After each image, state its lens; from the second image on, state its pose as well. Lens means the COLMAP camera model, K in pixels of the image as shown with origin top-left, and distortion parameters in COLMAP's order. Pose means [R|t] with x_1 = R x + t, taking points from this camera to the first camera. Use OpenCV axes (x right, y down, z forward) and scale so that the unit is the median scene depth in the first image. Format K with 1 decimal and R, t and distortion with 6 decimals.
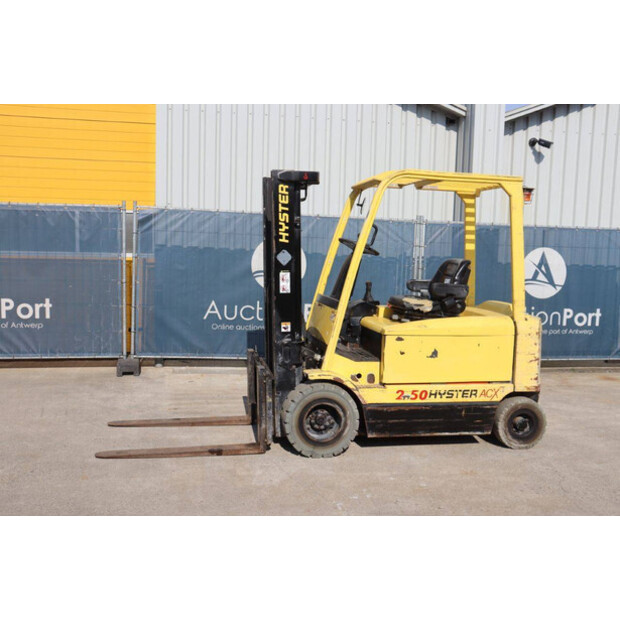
lens RADIAL K [[642.8, 0, 312.3], [0, 642.8, 310.3], [0, 0, 1]] dist [-0.050744, 0.040768]
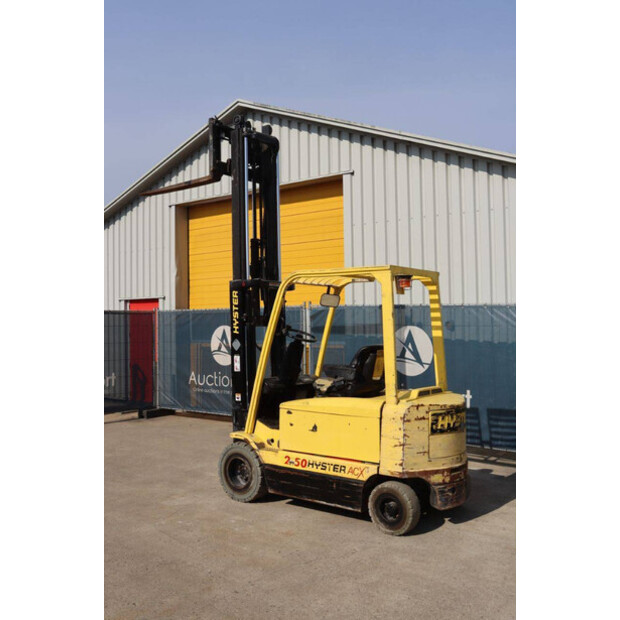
lens RADIAL K [[642.8, 0, 312.3], [0, 642.8, 310.3], [0, 0, 1]] dist [-0.050744, 0.040768]
pose [[0.668243, -0.047081, -0.742452, 1.035418], [-0.054473, 0.992220, -0.111948, -0.011821], [0.741946, 0.115252, 0.660480, 0.220112]]
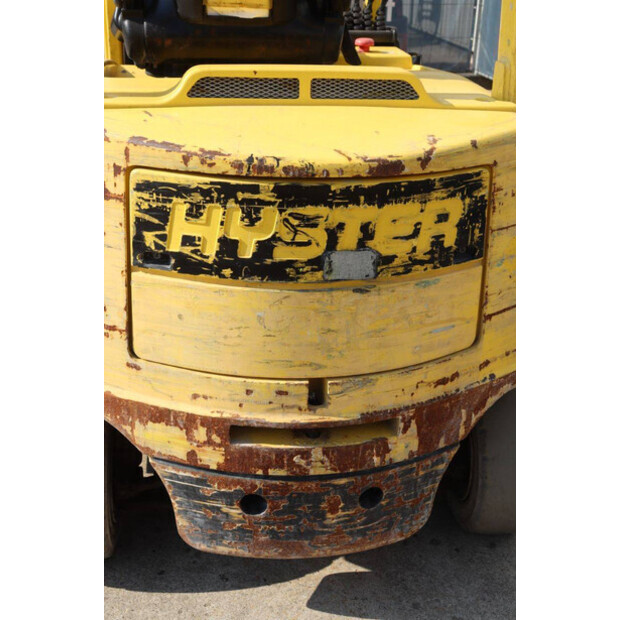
lens RADIAL K [[884.7, 0, 308.5], [0, 884.7, 311.4], [0, 0, 1]] dist [0.035697, 0.100119]
pose [[-0.049022, 0.363048, -0.930480, 0.698566], [-0.129844, 0.921378, 0.366338, -0.054424], [0.990322, 0.138776, 0.001972, 1.138257]]
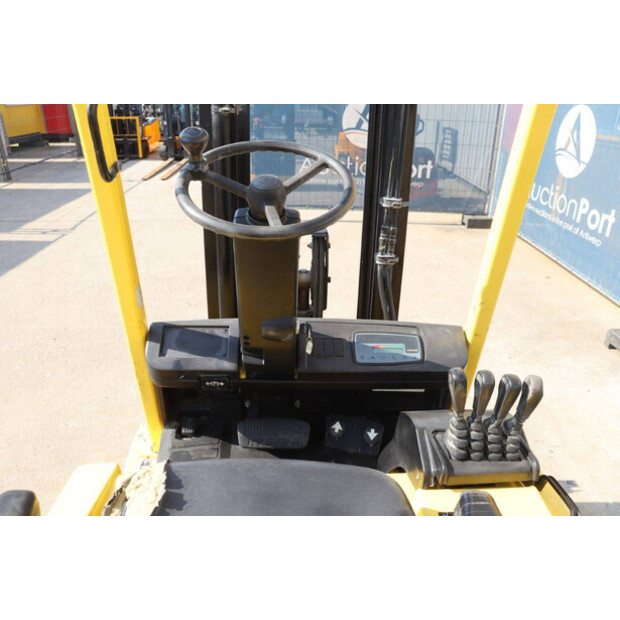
lens RADIAL K [[504.8, 0, 309.1], [0, 504.8, 309.1], [0, 0, 1]] dist [-0.174416, 0.165861]
pose [[-0.152424, 0.386769, -0.909493, 0.275229], [-0.127822, 0.904802, 0.406196, -0.142384], [0.980015, 0.178167, -0.088476, 1.085843]]
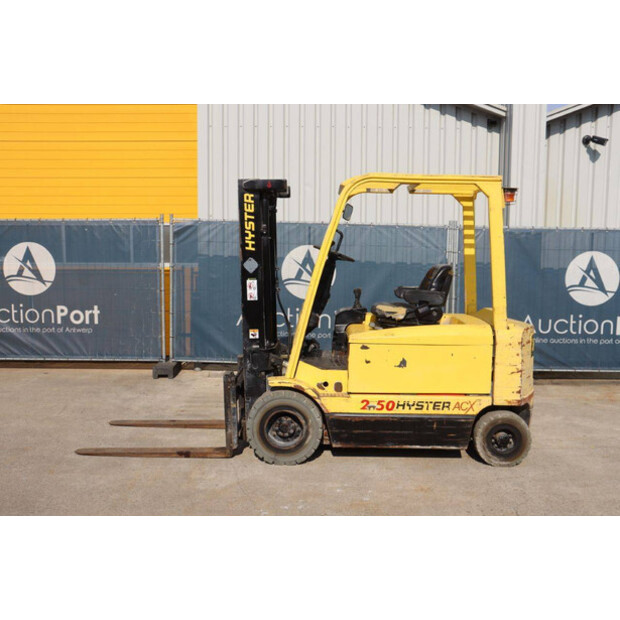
lens RADIAL K [[625.1, 0, 315.6], [0, 625.1, 309.3], [0, 0, 1]] dist [-0.066627, 0.035590]
pose [[0.979480, 0.001459, -0.201537, 0.248996], [-0.003989, 0.999918, -0.012148, -0.001121], [0.201503, 0.012703, 0.979406, 0.055366]]
